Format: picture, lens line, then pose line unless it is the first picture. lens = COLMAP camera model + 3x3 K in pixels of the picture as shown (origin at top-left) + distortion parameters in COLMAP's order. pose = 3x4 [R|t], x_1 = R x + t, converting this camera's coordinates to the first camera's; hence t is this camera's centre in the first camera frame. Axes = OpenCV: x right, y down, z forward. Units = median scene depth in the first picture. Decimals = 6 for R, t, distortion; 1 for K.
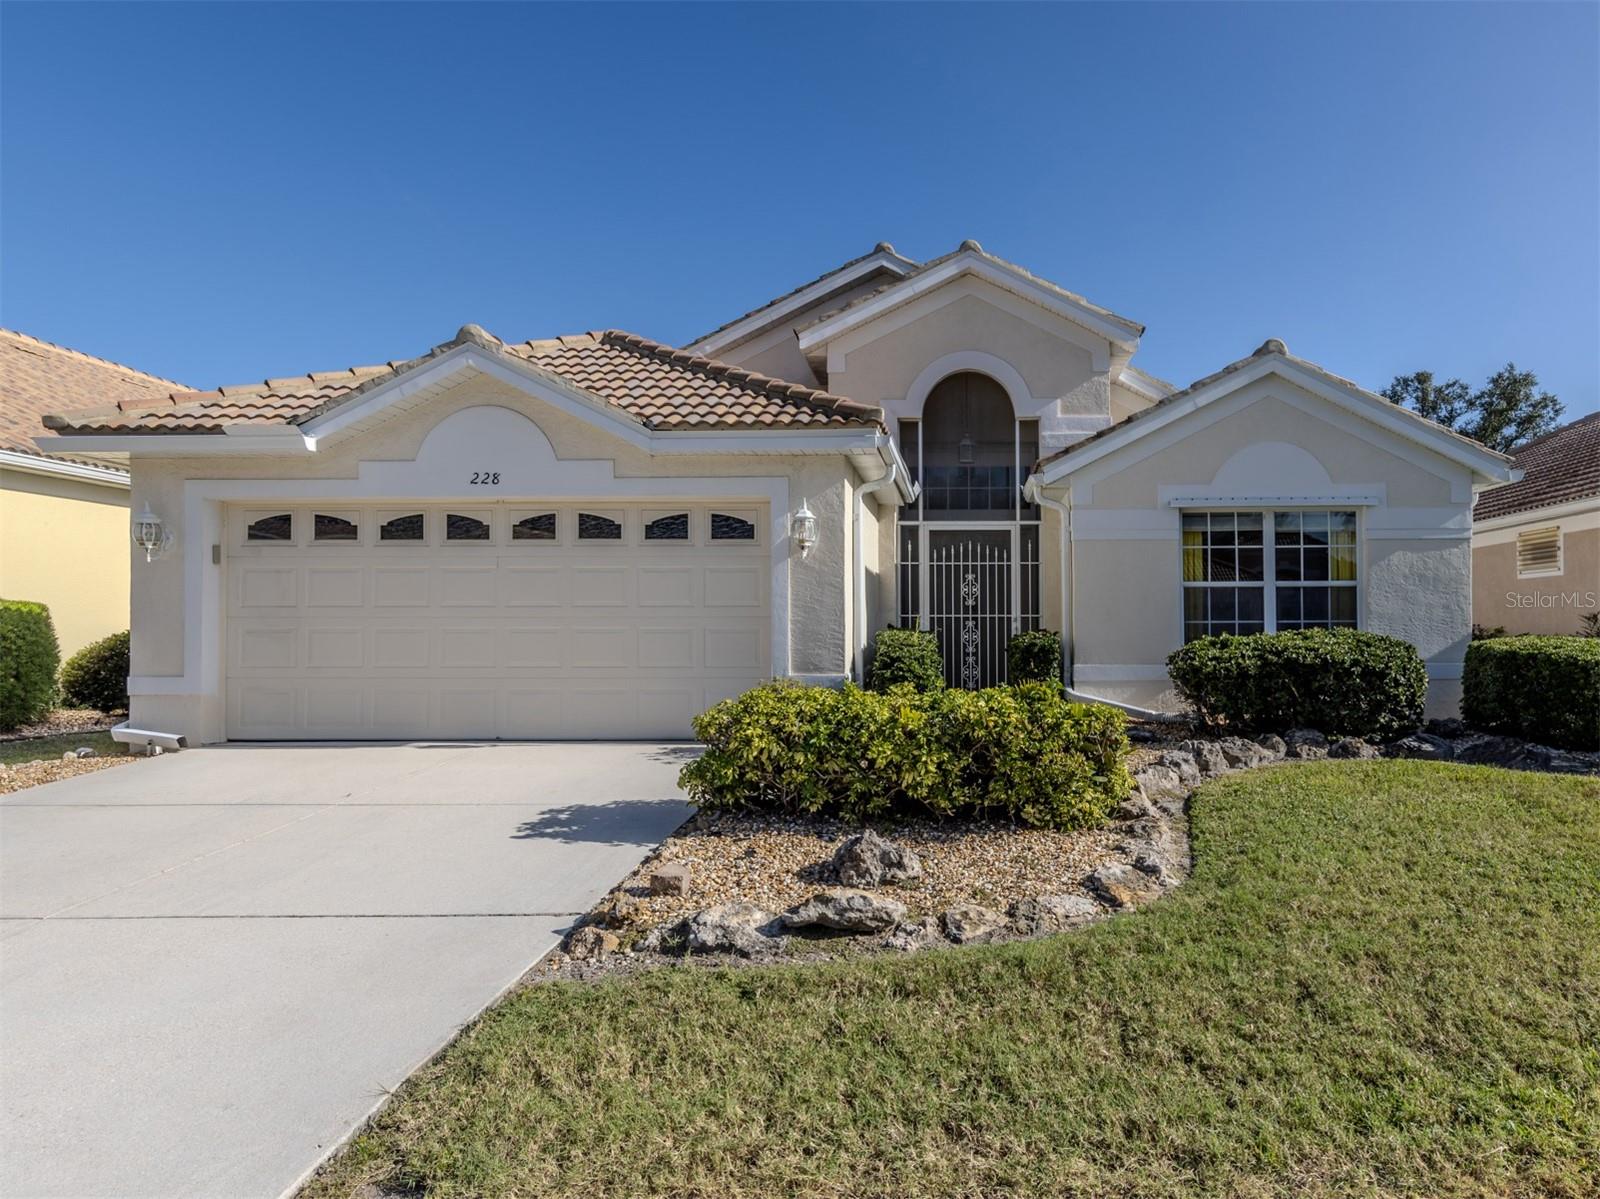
lens RADIAL K [[1127.8, 0, 796.5], [0, 1127.8, 612.5], [0, 0, 1]] dist [0.005589, 0.000571]
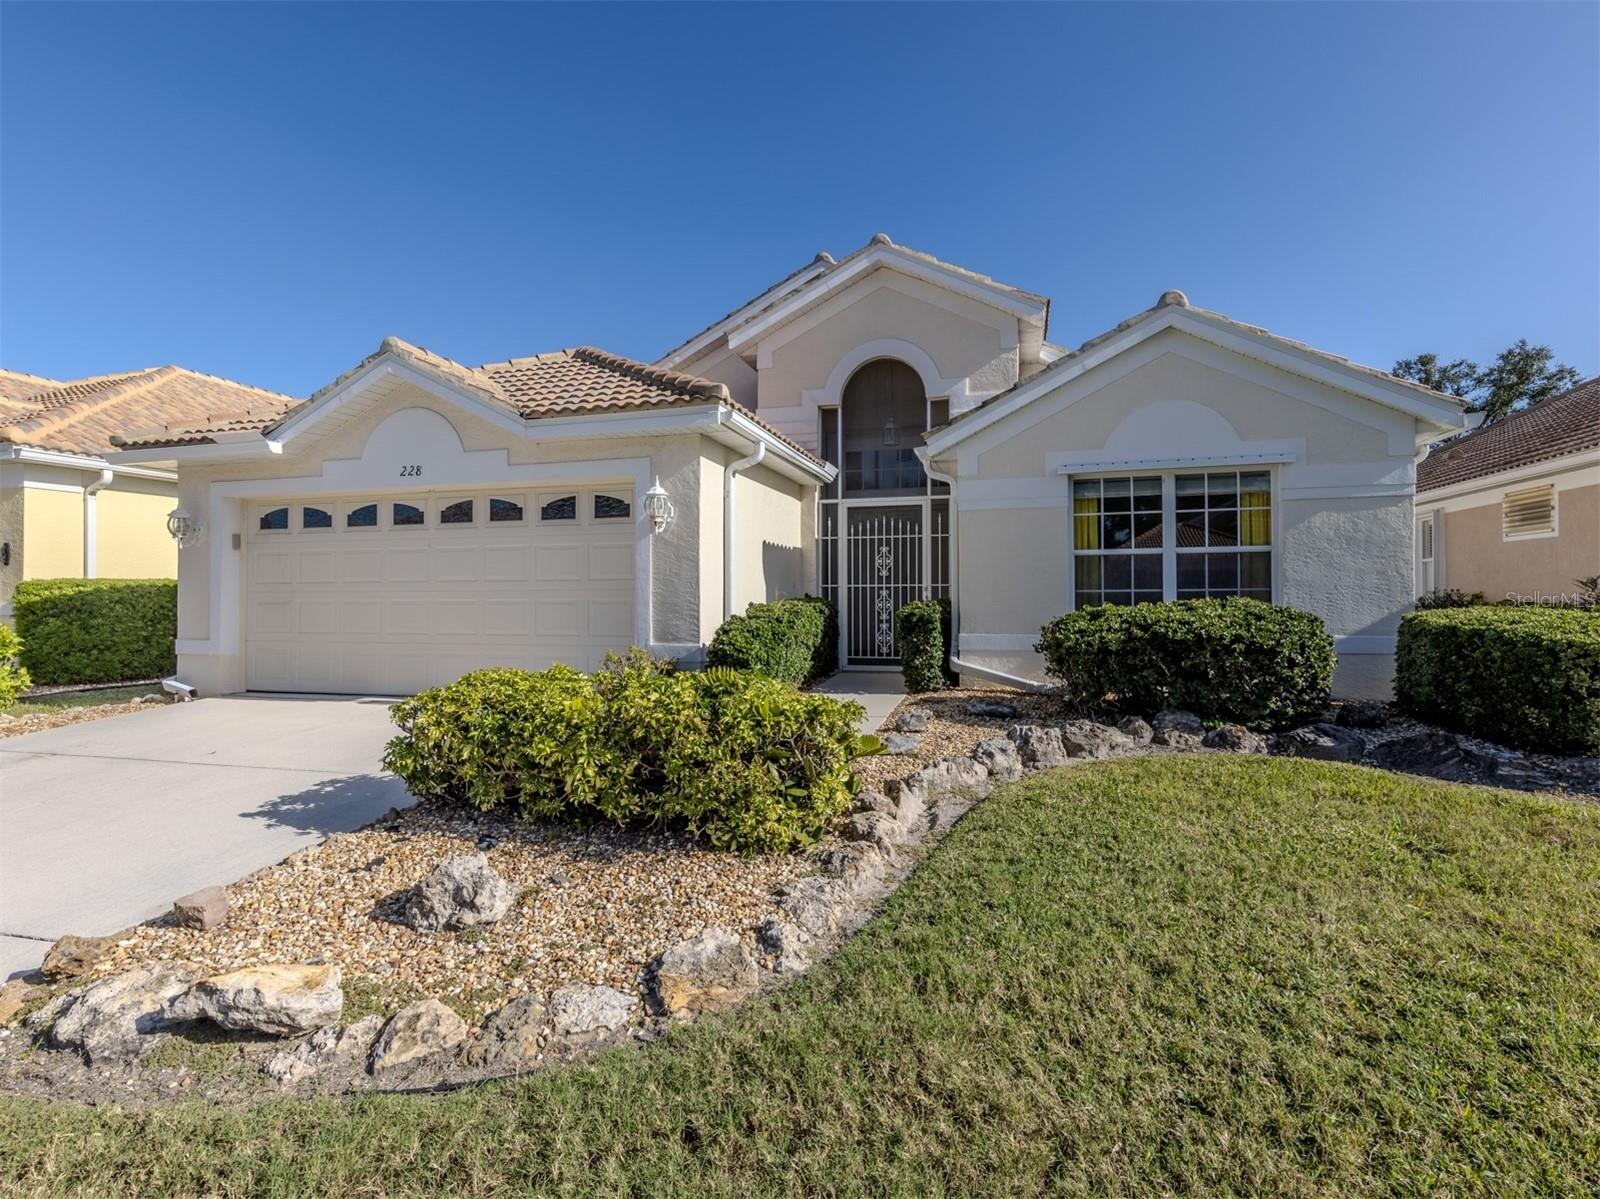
lens RADIAL K [[740.5, 0, 804.6], [0, 740.5, 586.1], [0, 0, 1]] dist [0.007141, -0.001773]
pose [[0.973314, -0.006826, -0.229375, 0.285431], [0.008985, 0.999925, 0.008371, -0.003575], [0.229300, -0.010209, 0.973302, 0.347884]]
